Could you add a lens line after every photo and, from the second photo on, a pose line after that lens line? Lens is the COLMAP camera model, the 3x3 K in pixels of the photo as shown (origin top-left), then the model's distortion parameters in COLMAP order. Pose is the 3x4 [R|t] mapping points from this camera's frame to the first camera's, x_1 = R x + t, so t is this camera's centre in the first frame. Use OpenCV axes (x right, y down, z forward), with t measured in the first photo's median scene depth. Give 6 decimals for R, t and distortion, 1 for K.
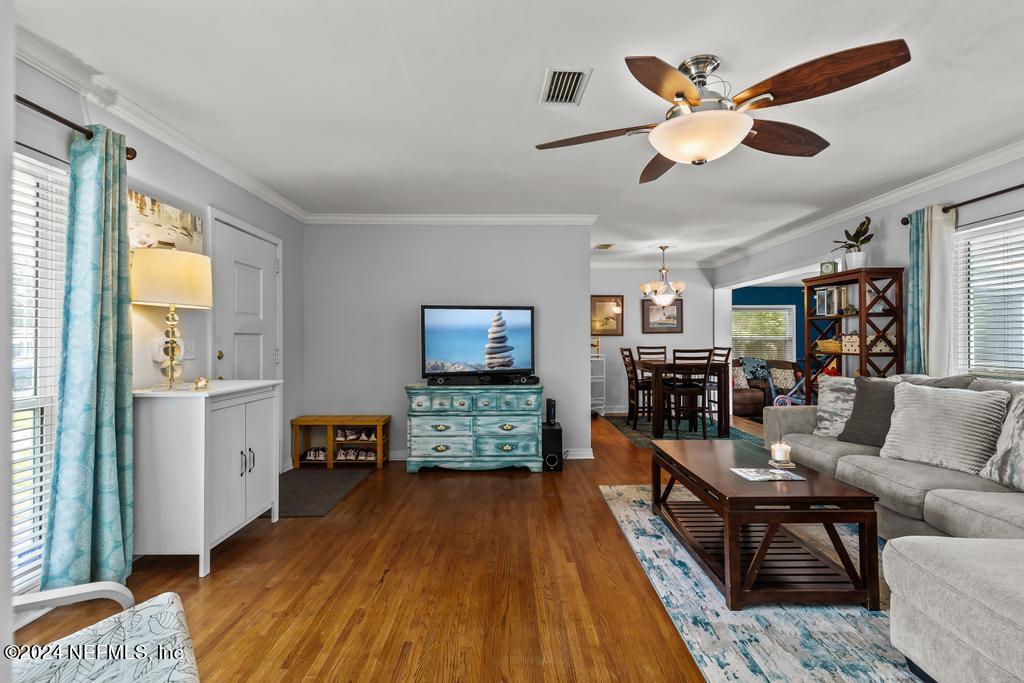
lens RADIAL K [[472.8, 0, 530.5], [0, 472.8, 347.7], [0, 0, 1]] dist [0.007109, 0.000600]
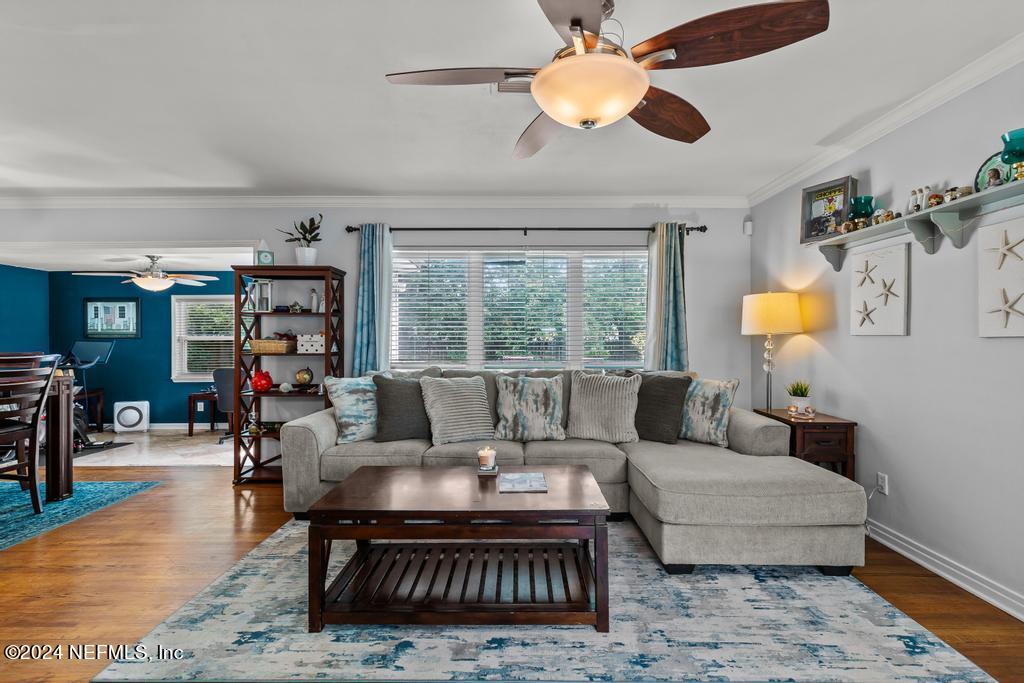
lens RADIAL K [[472.8, 0, 505.0], [0, 472.8, 337.8], [0, 0, 1]] dist [0.007109, 0.000600]
pose [[0.046389, 0.010139, 0.998872, -0.350684], [0.016317, 0.999807, -0.010906, -0.003682], [-0.998790, 0.016804, 0.046215, 0.799151]]
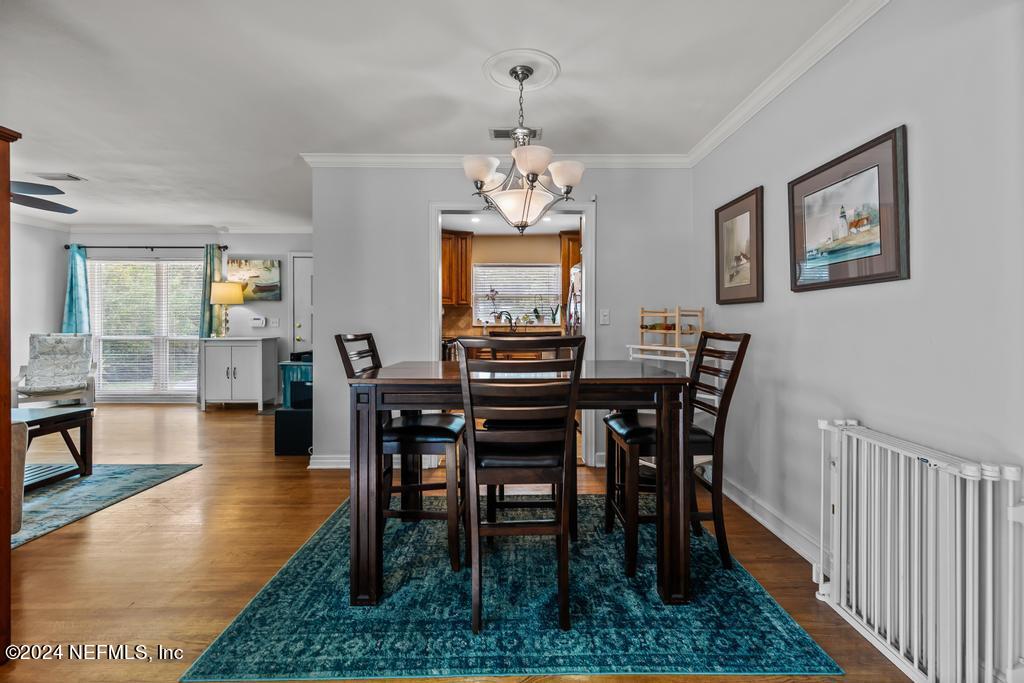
lens RADIAL K [[472.8, 0, 524.5], [0, 472.8, 318.9], [0, 0, 1]] dist [0.007109, 0.000600]
pose [[-0.020433, -0.000028, -0.999791, 1.472256], [-0.016037, 0.999871, 0.000299, -0.025796], [0.999663, 0.016039, -0.020431, 2.219624]]
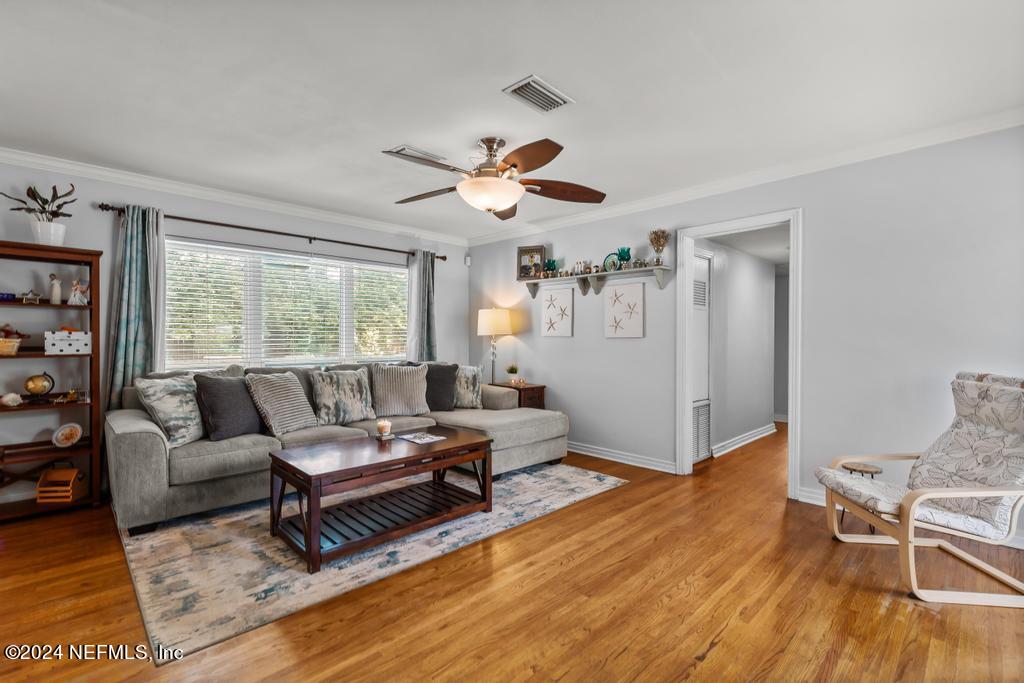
lens RADIAL K [[472.8, 0, 501.3], [0, 472.8, 339.0], [0, 0, 1]] dist [0.007109, 0.000600]
pose [[-0.660370, 0.006680, 0.750910, -0.525086], [0.015413, 0.999870, 0.004660, -0.008214], [-0.750782, 0.014651, -0.660388, 1.379905]]
